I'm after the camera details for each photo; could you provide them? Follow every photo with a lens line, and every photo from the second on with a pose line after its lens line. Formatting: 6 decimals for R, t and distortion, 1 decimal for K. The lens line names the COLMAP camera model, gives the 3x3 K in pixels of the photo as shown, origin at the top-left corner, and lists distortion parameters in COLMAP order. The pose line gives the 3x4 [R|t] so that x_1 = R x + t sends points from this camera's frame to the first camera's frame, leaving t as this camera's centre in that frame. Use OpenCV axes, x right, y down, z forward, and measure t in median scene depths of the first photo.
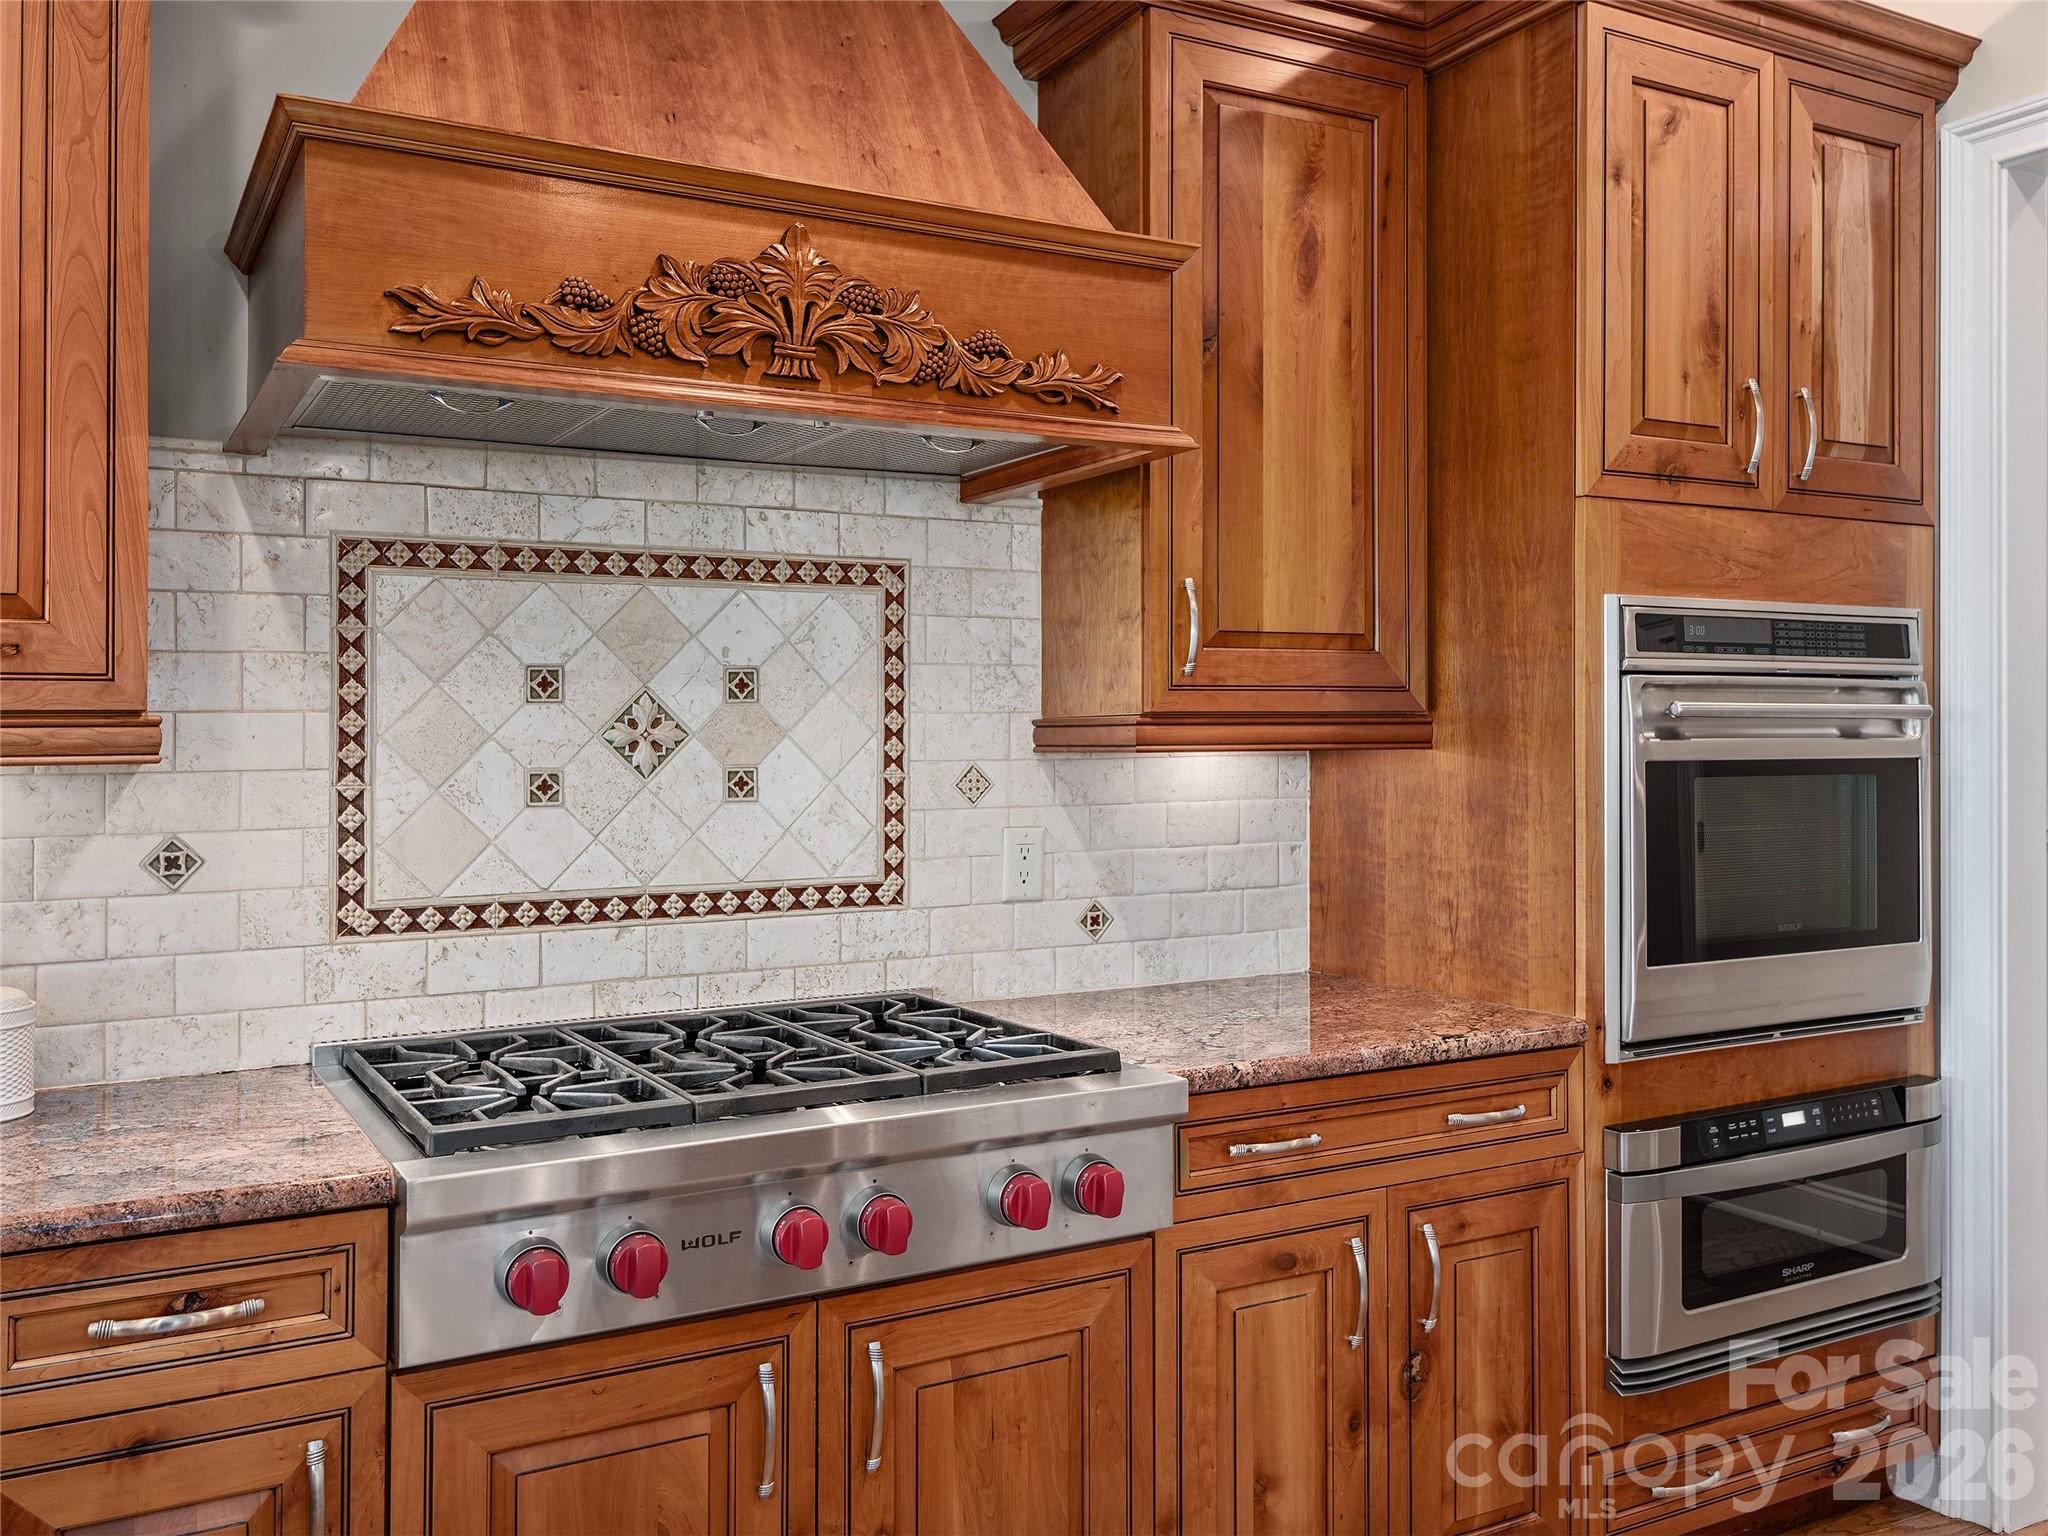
lens RADIAL K [[1706.9, 0, 998.9], [0, 1706.9, 709.2], [0, 0, 1]] dist [0.032766, -0.006656]
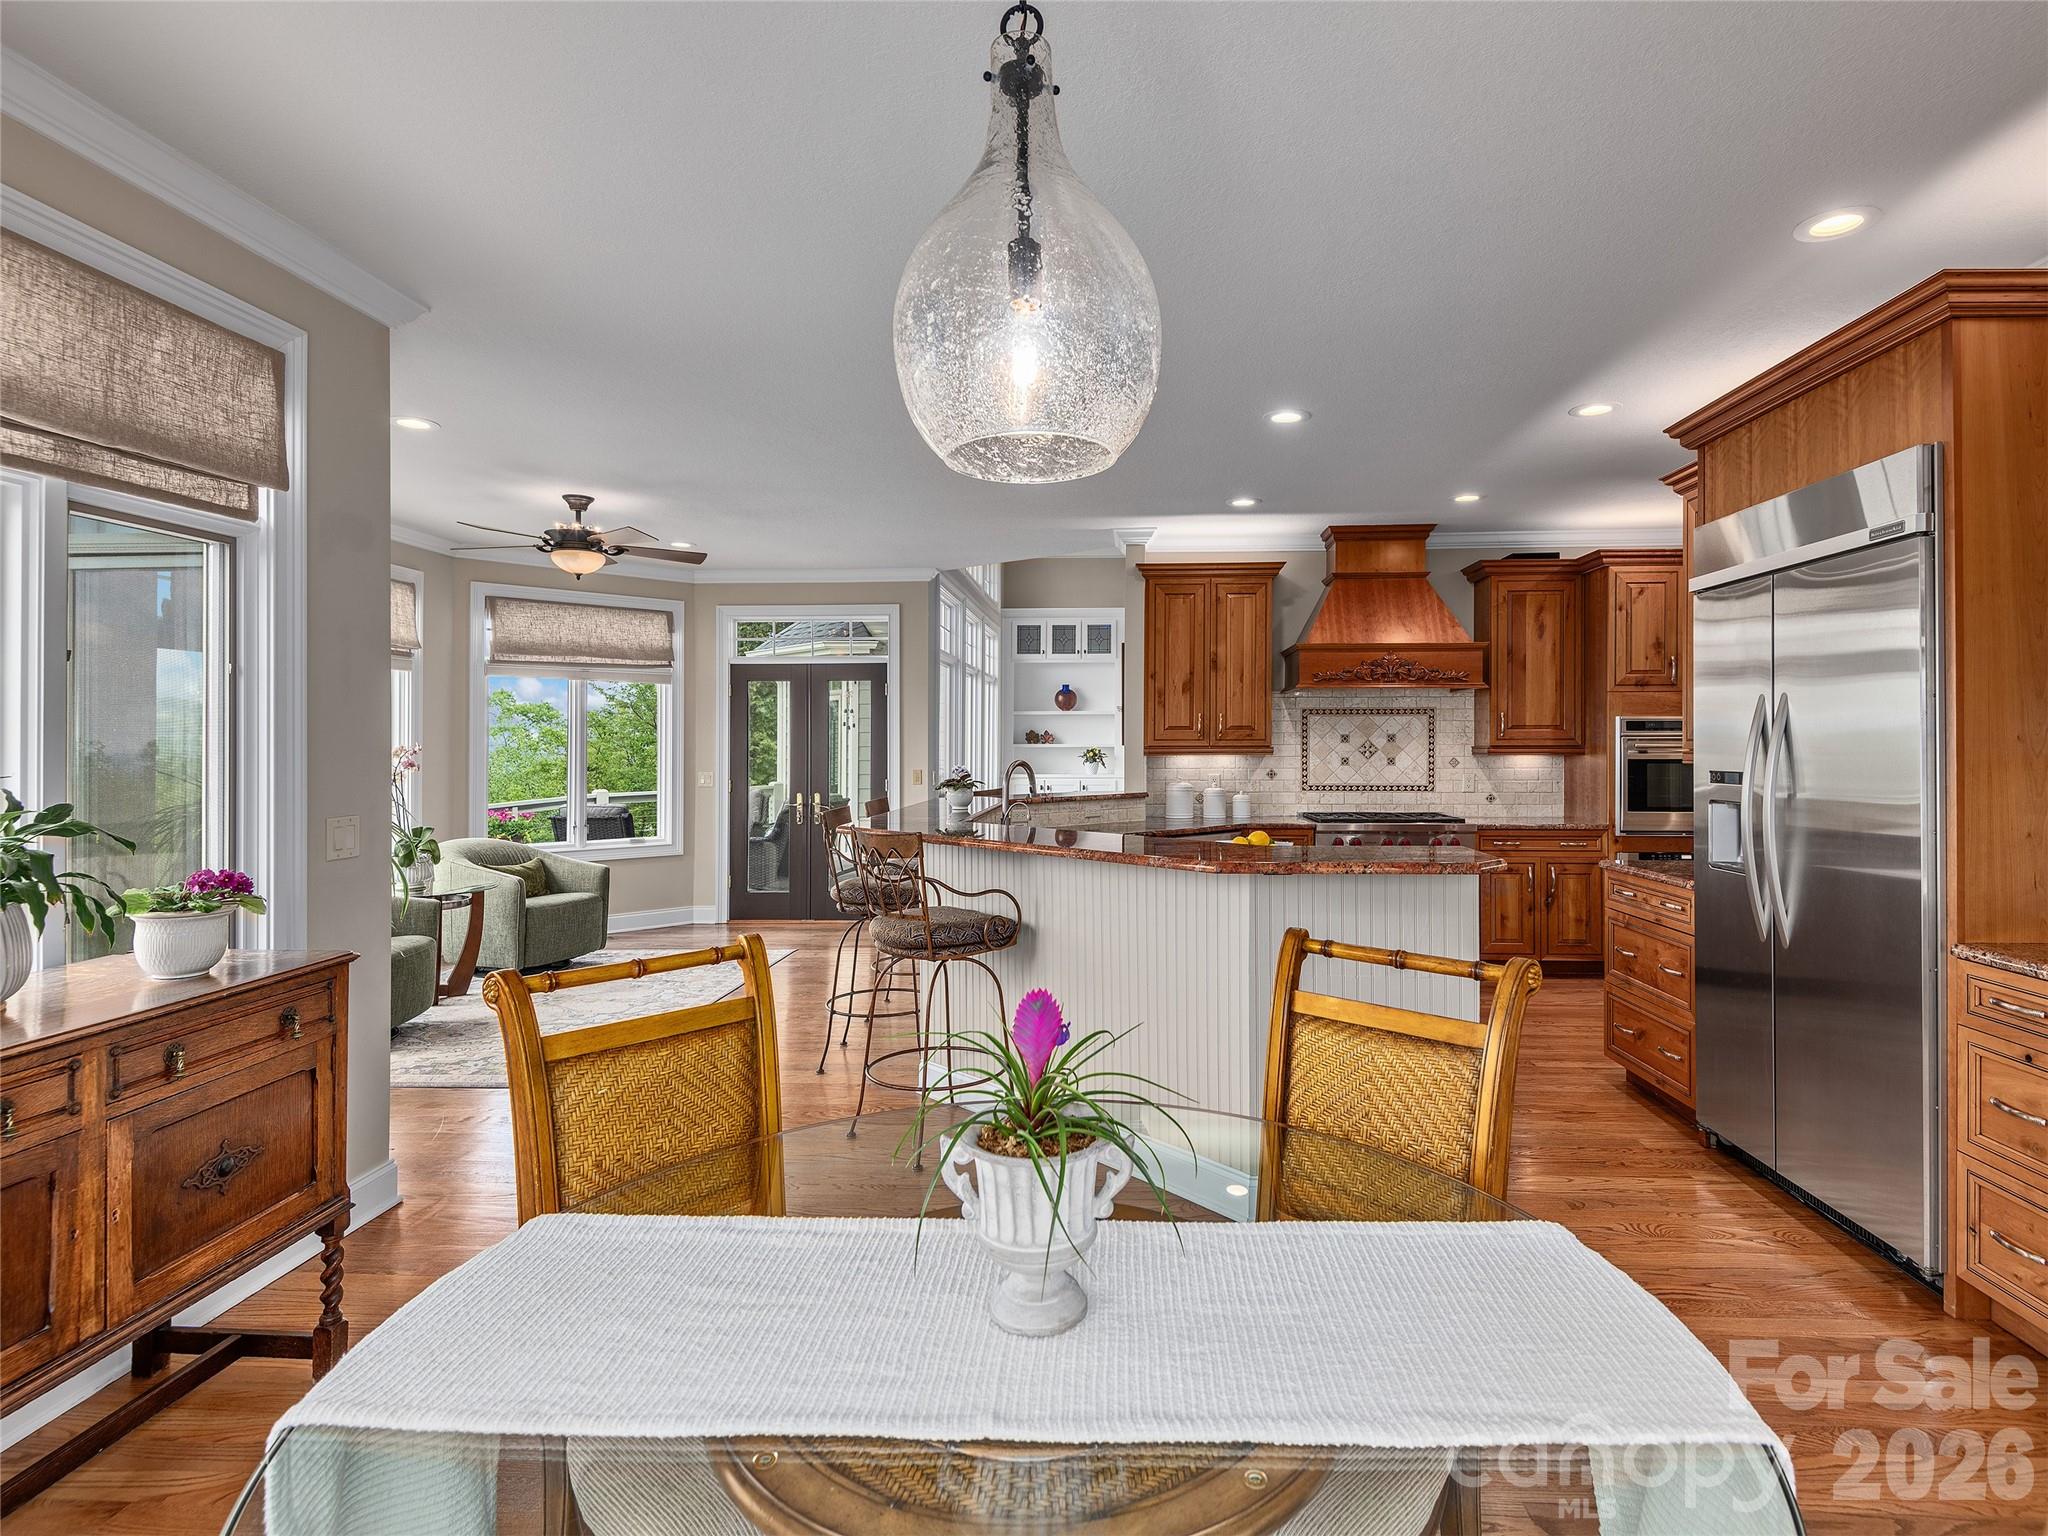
lens RADIAL K [[1053.1, 0, 1073.2], [0, 1053.1, 756.7], [0, 0, 1]] dist [0.069862, -0.000902]
pose [[0.852116, 0.010996, -0.523237, 0.587455], [0.002641, 0.999676, 0.025310, -0.039195], [0.523346, -0.022949, 0.851811, -1.768304]]
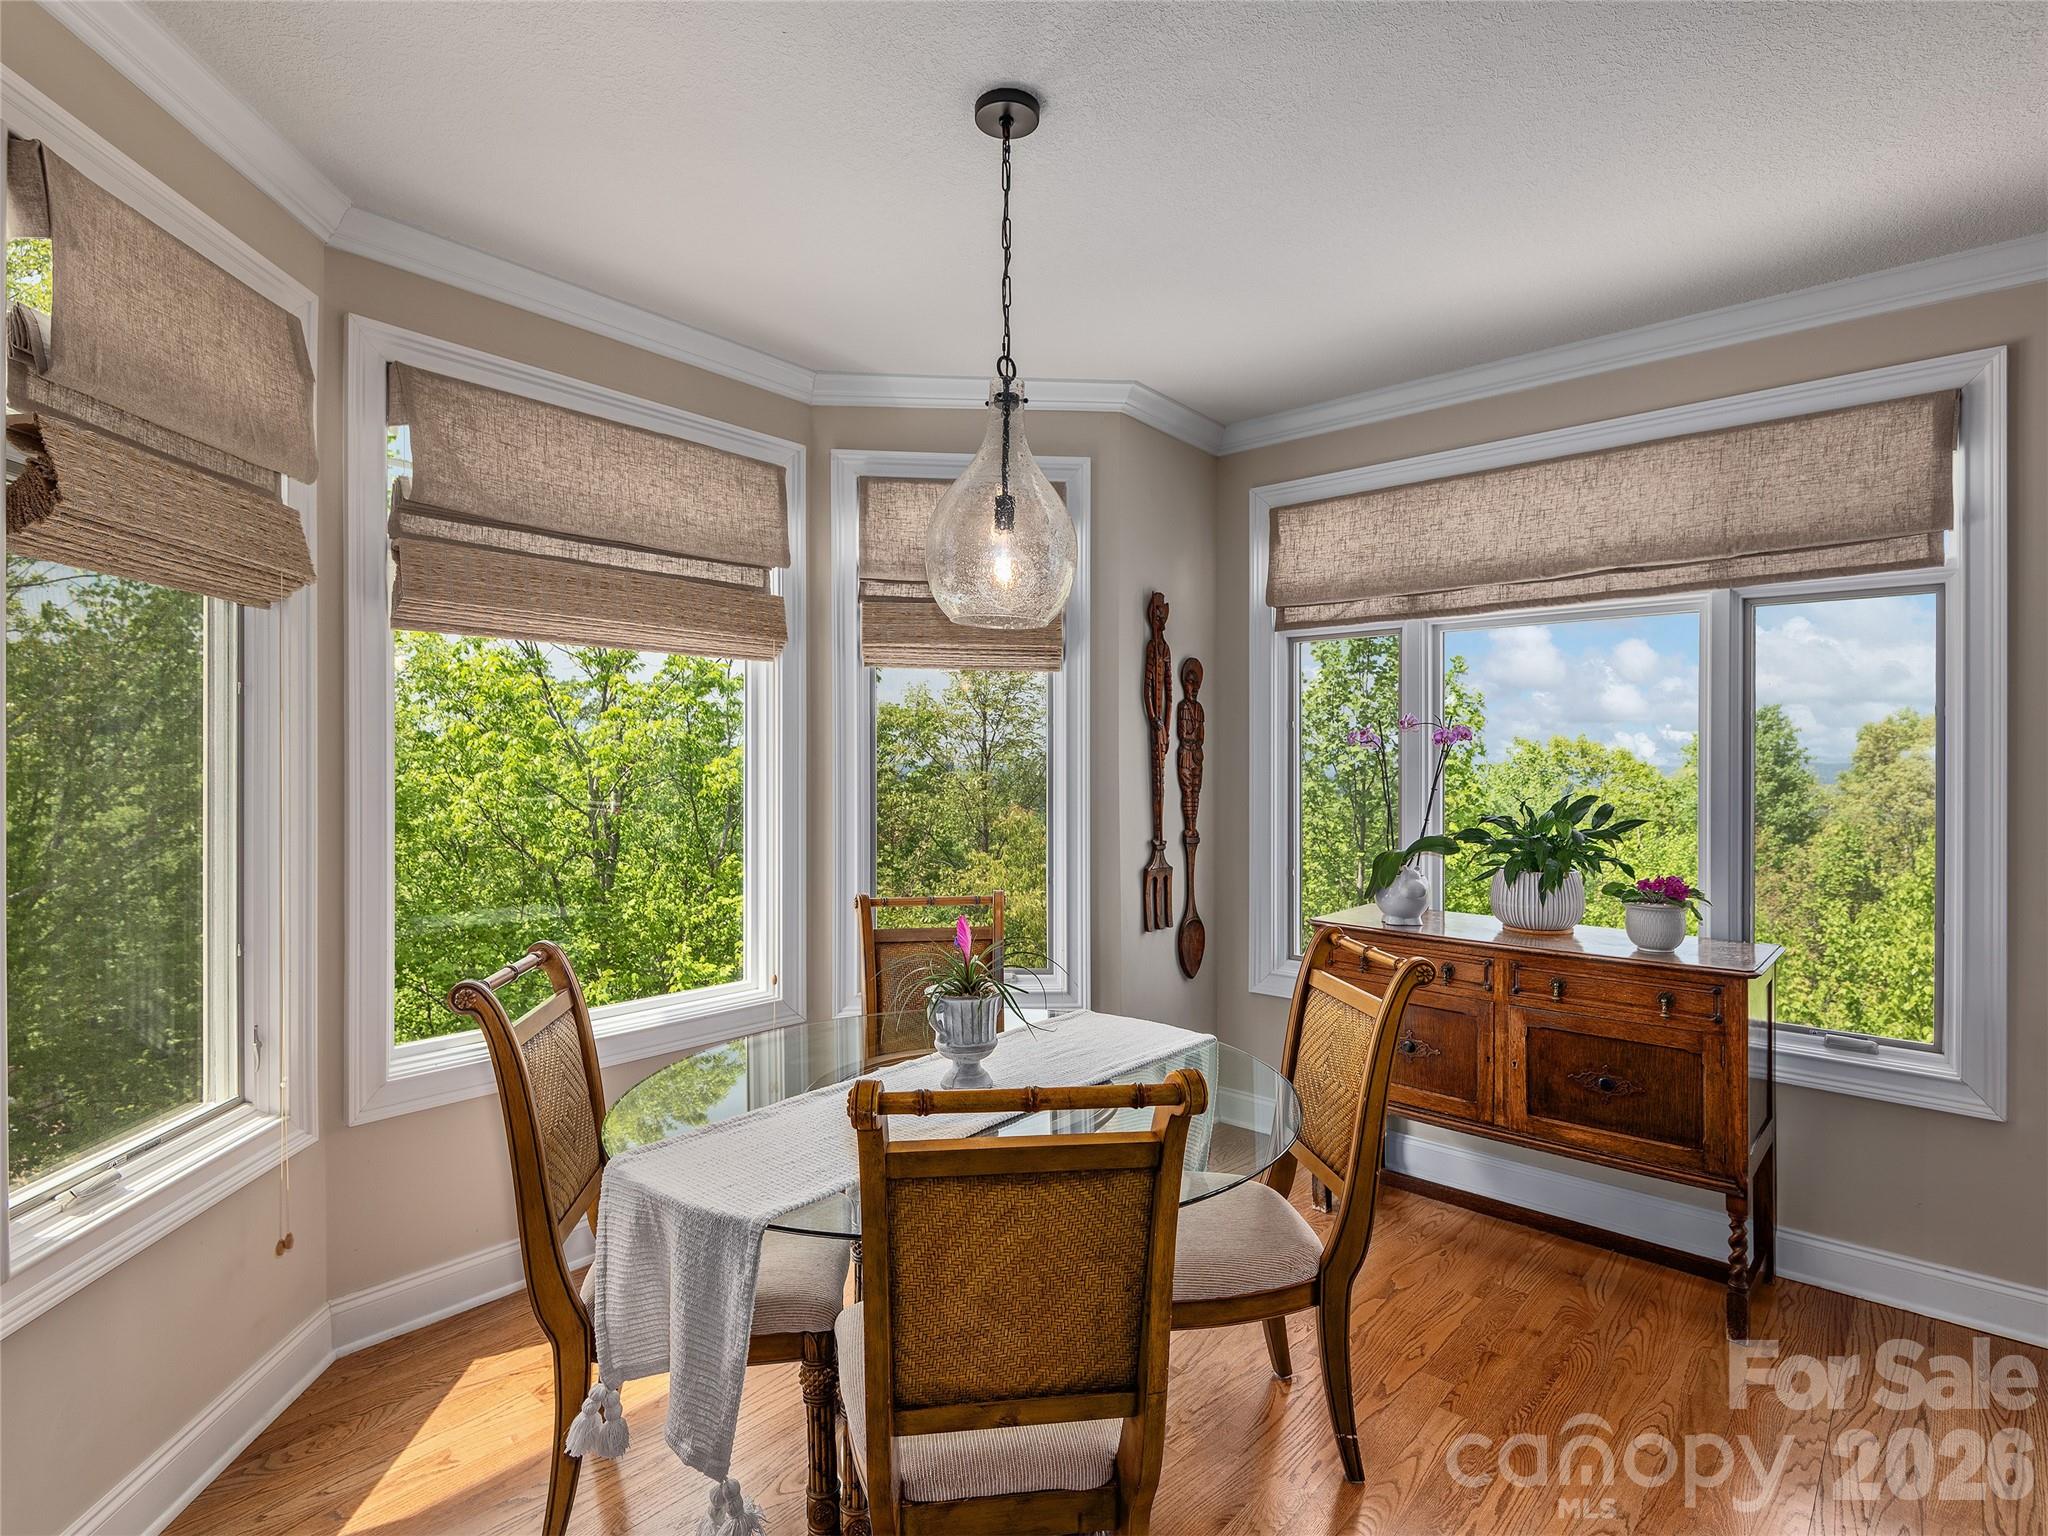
lens RADIAL K [[1053.2, 0, 1032.3], [0, 1053.2, 782.3], [0, 0, 1]] dist [0.034794, -0.019911]
pose [[-0.934047, 0.009590, -0.357022, 0.564828], [0.005173, 0.999898, 0.013327, -0.045255], [0.357114, 0.010601, -0.934001, -0.514891]]
